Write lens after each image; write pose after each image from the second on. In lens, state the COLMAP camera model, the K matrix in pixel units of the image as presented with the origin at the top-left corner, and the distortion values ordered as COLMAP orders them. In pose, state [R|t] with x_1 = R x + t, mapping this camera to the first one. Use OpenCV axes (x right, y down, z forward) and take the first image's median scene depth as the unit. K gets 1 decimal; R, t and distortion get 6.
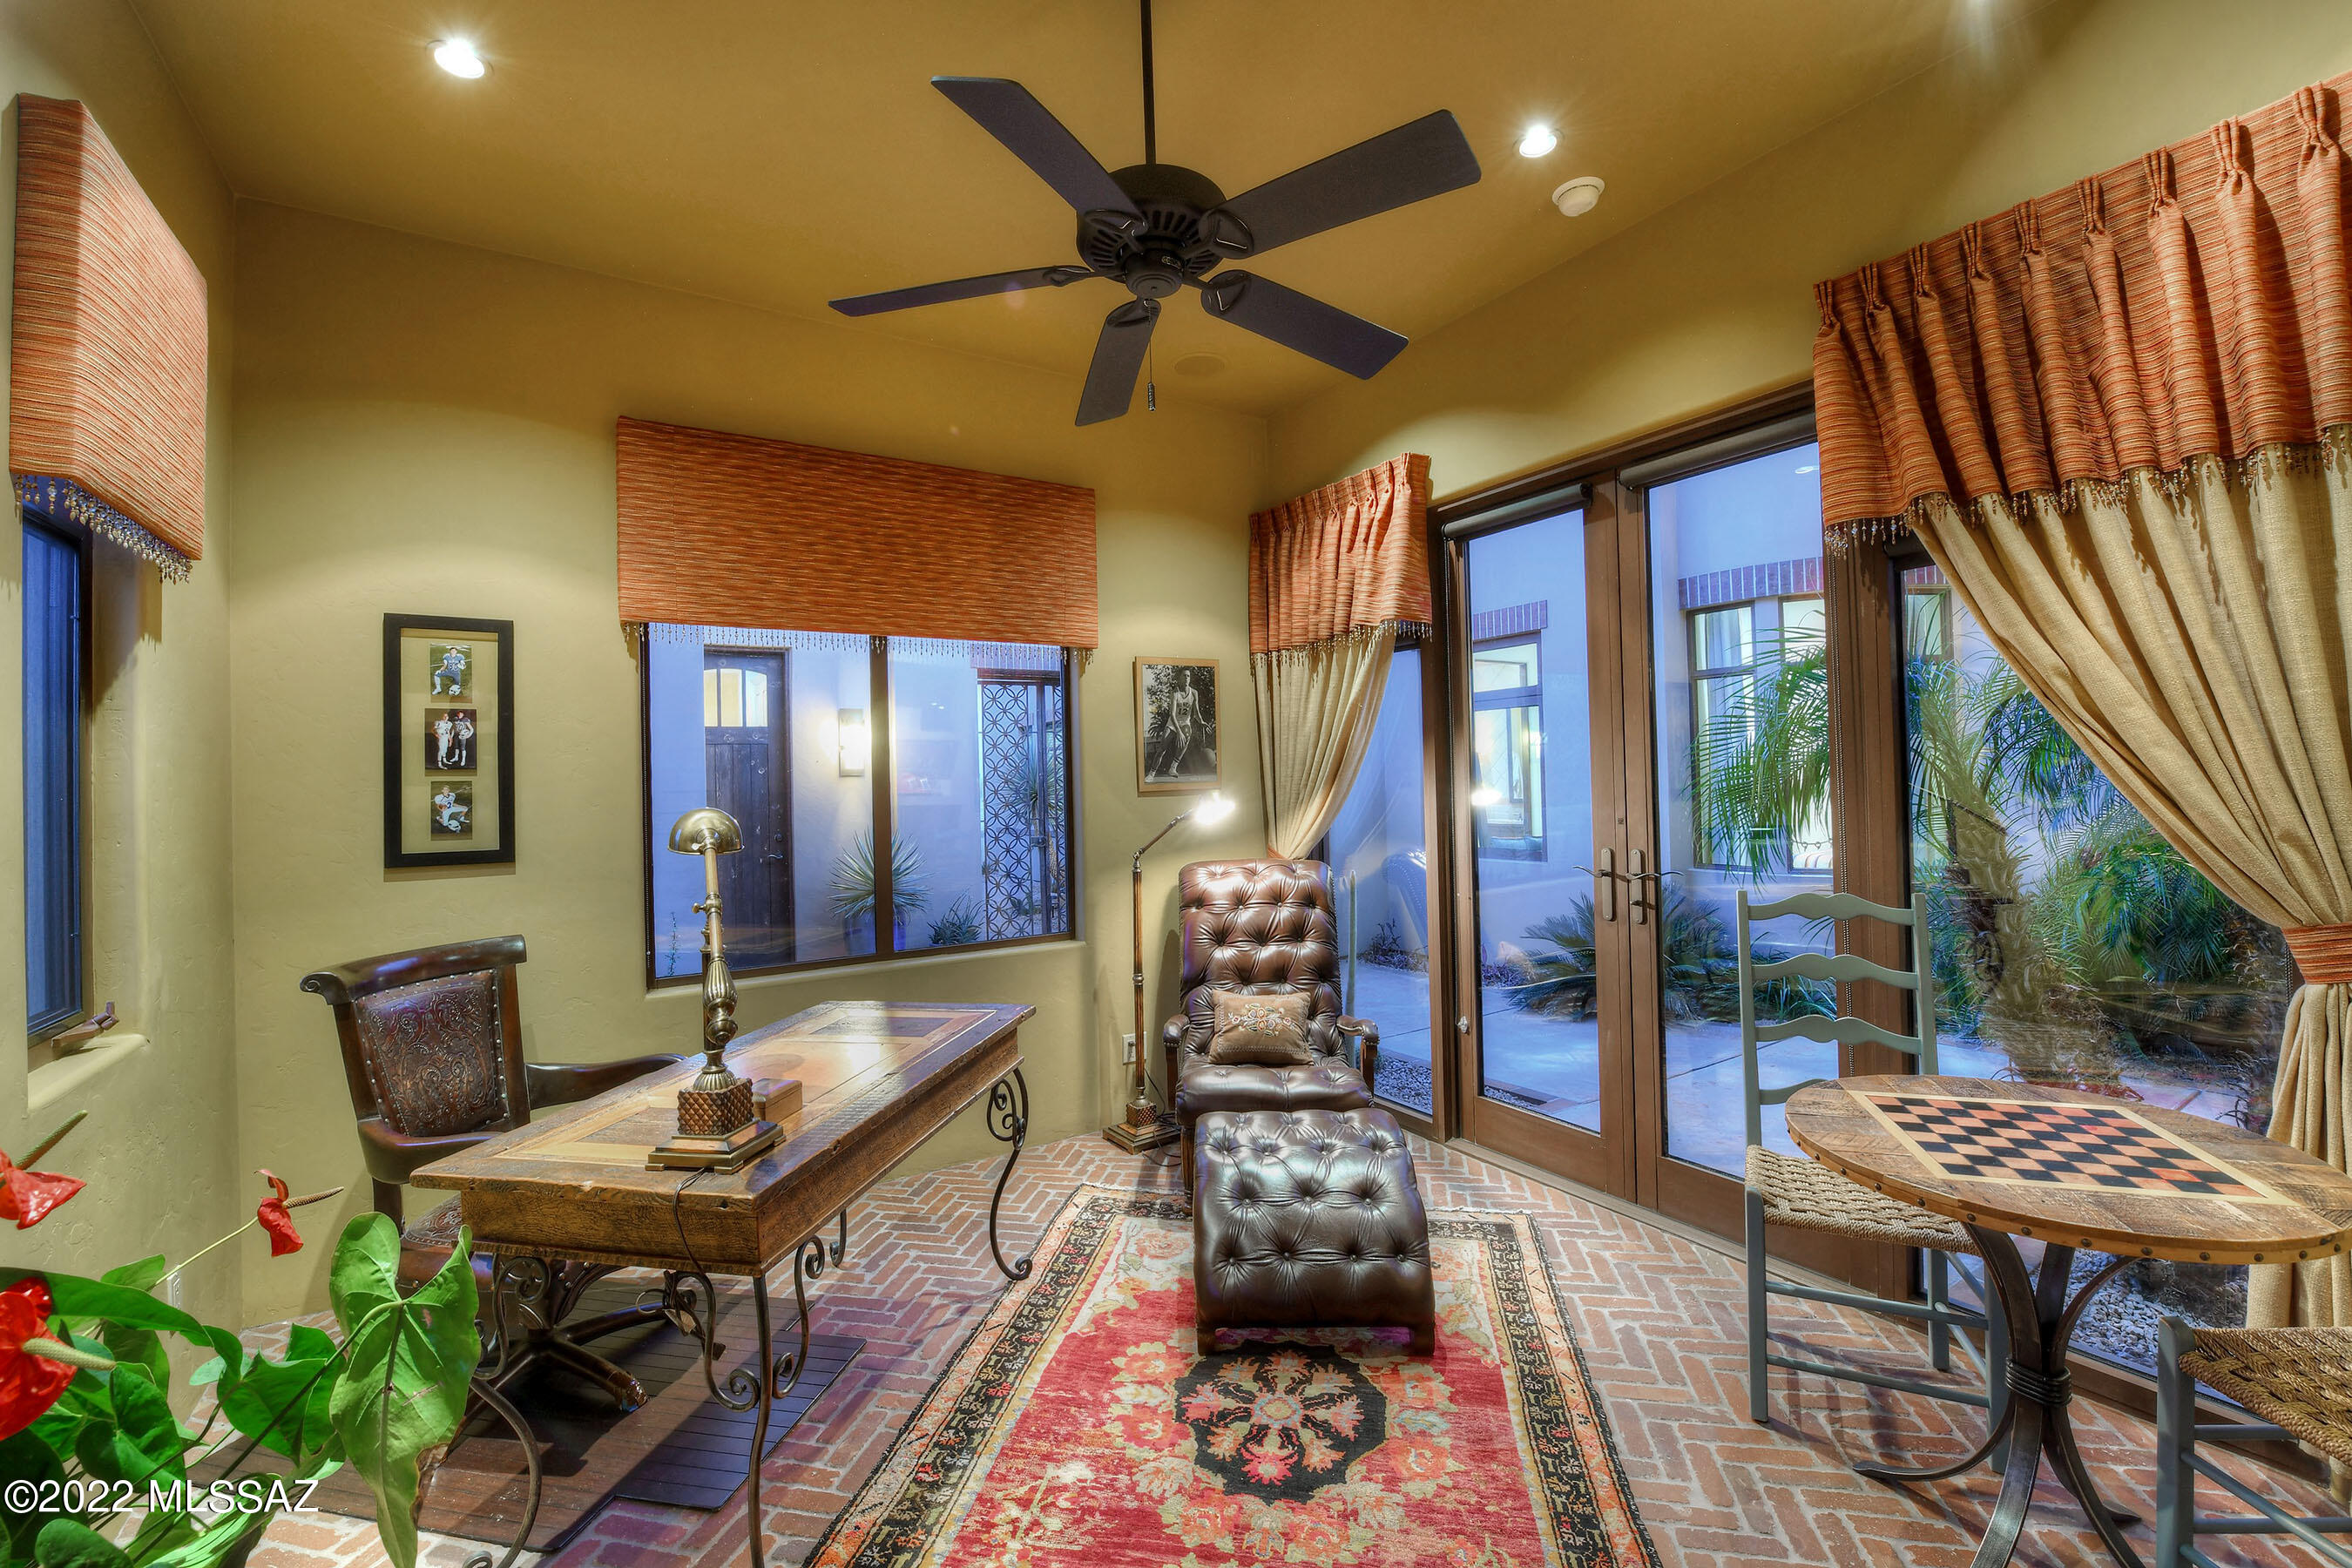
lens RADIAL K [[1014.7, 0, 1165.4], [0, 1014.7, 736.9], [0, 0, 1]] dist [-0.022445, -0.000567]
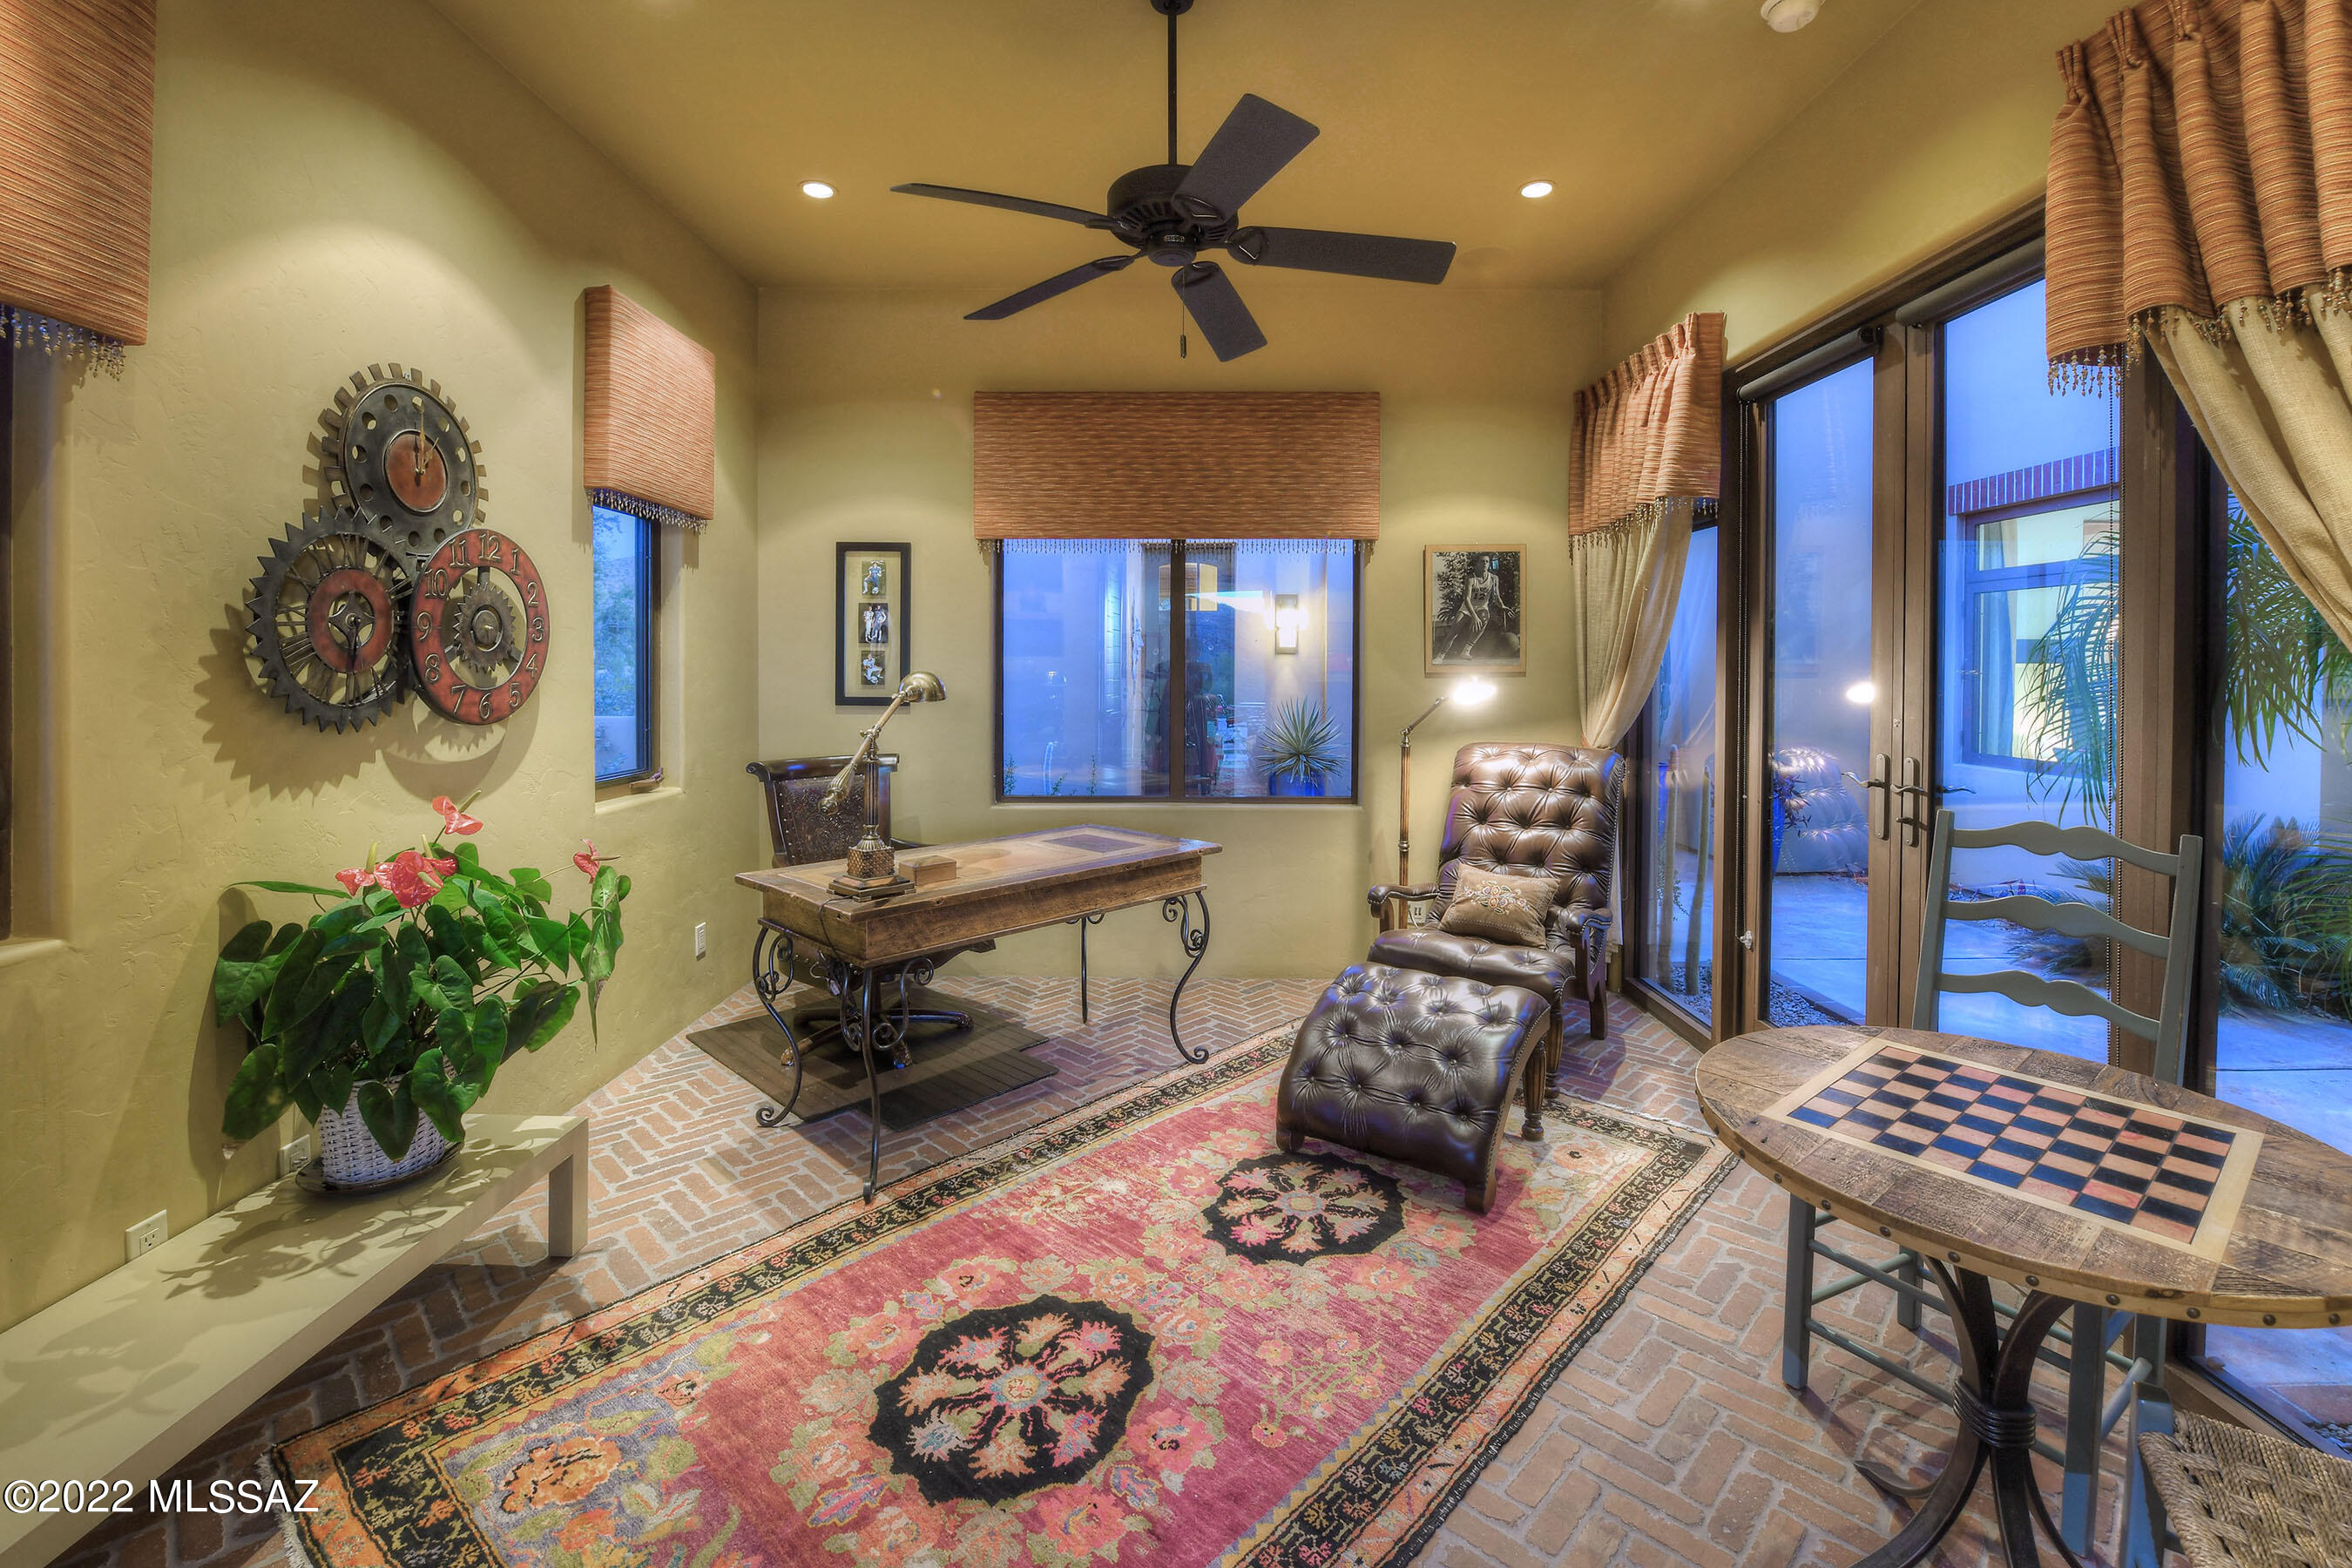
lens RADIAL K [[987.7, 0, 1176.9], [0, 987.7, 646.7], [0, 0, 1]] dist [-0.010558, -0.010563]
pose [[0.845766, 0.016619, -0.533296, 0.432665], [-0.000630, 0.999545, 0.030149, -0.006236], [0.533554, -0.025163, 0.845391, -0.016873]]
